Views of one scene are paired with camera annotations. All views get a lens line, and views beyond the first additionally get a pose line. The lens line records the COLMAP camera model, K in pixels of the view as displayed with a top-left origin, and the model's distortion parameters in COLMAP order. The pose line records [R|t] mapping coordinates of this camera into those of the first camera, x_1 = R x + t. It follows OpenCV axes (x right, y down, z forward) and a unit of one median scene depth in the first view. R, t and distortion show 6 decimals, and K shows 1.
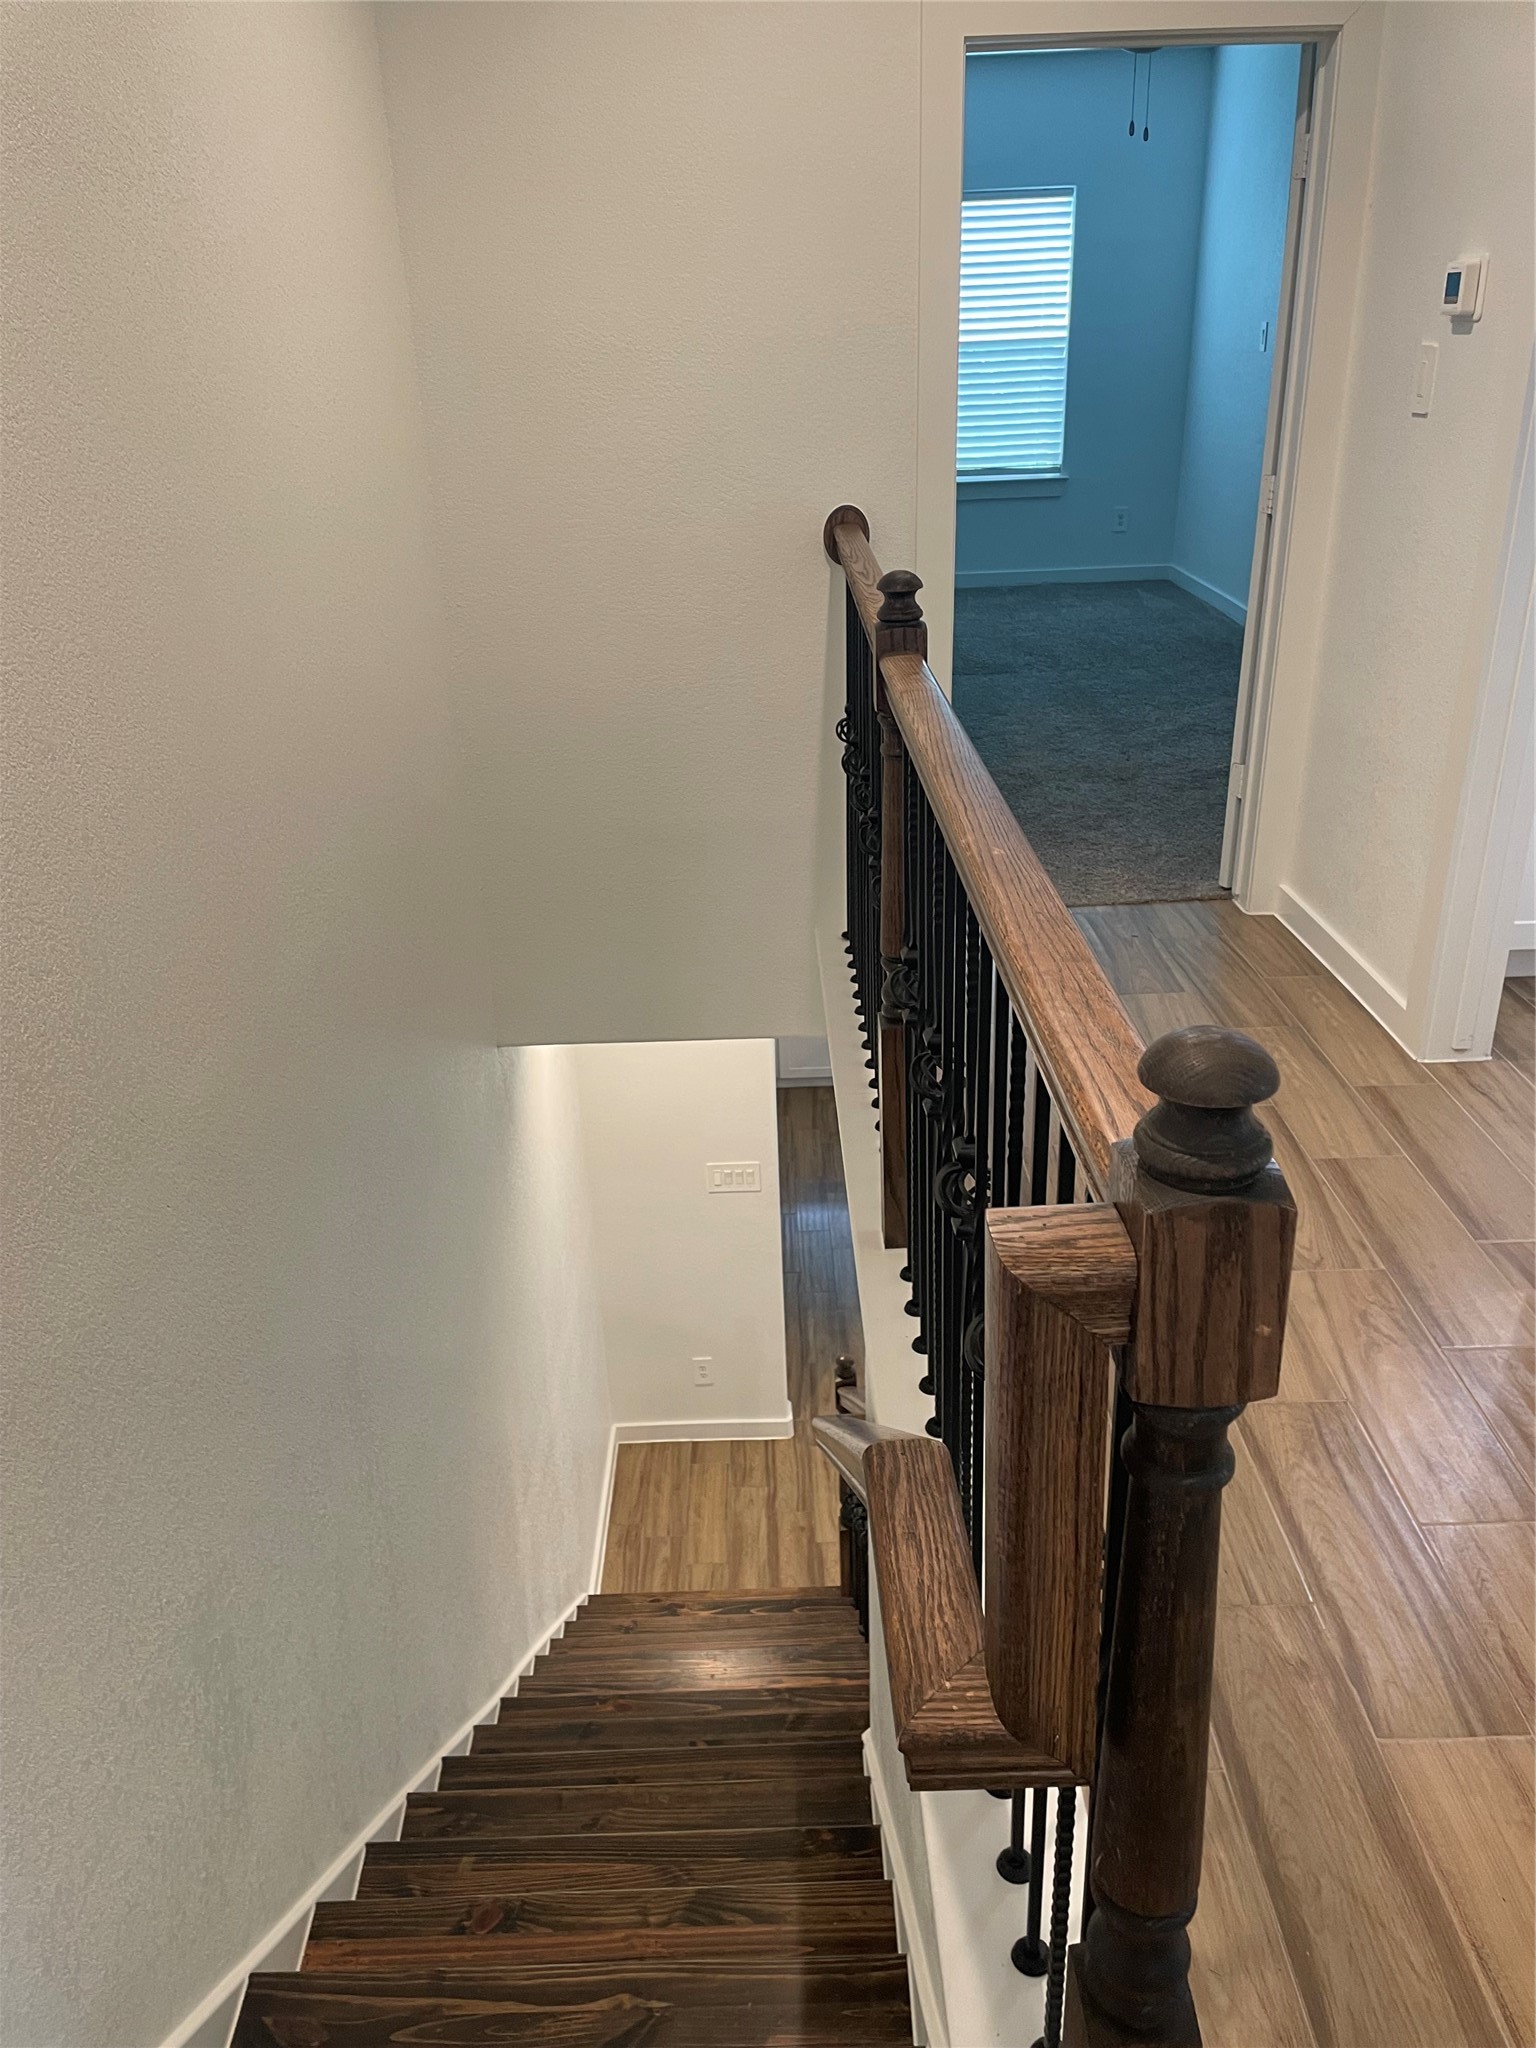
lens RADIAL K [[1535.7, 0, 742.9], [0, 1535.7, 1039.2], [0, 0, 1]] dist [0.097327, -0.119261]
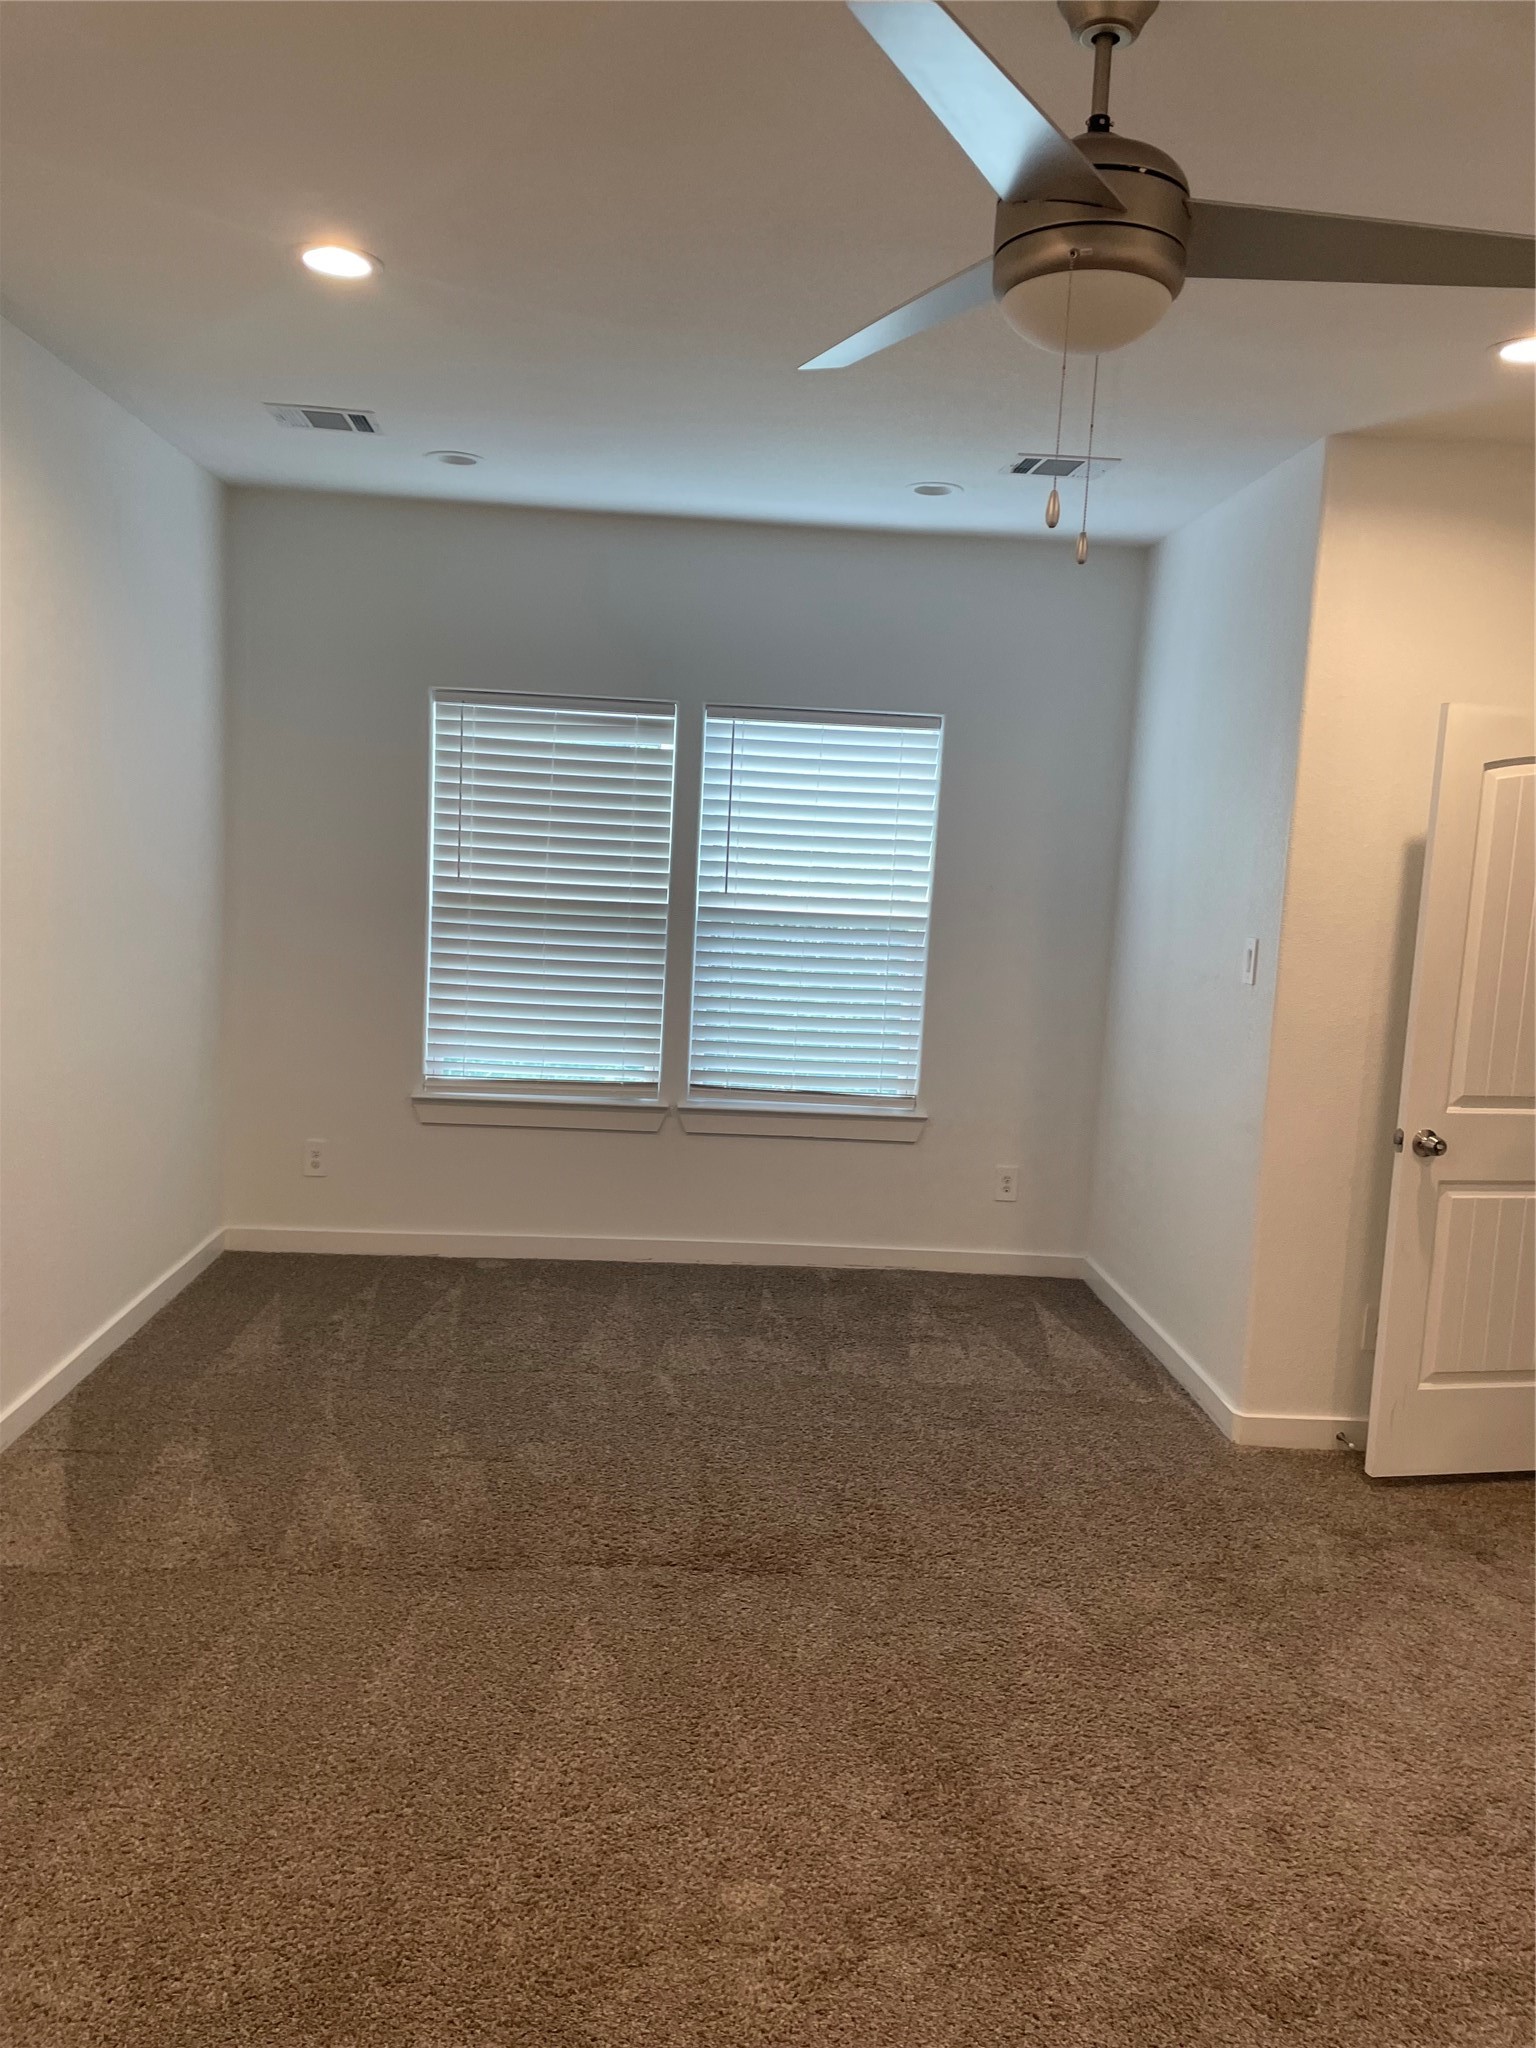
lens RADIAL K [[1535.7, 0, 742.9], [0, 1535.7, 1039.2], [0, 0, 1]] dist [0.097327, -0.119261]
pose [[0.994821, 0.082782, 0.058982, 0.096901], [-0.061218, 0.951188, -0.302478, -0.202451], [-0.081143, 0.297301, 0.951330, 0.408020]]
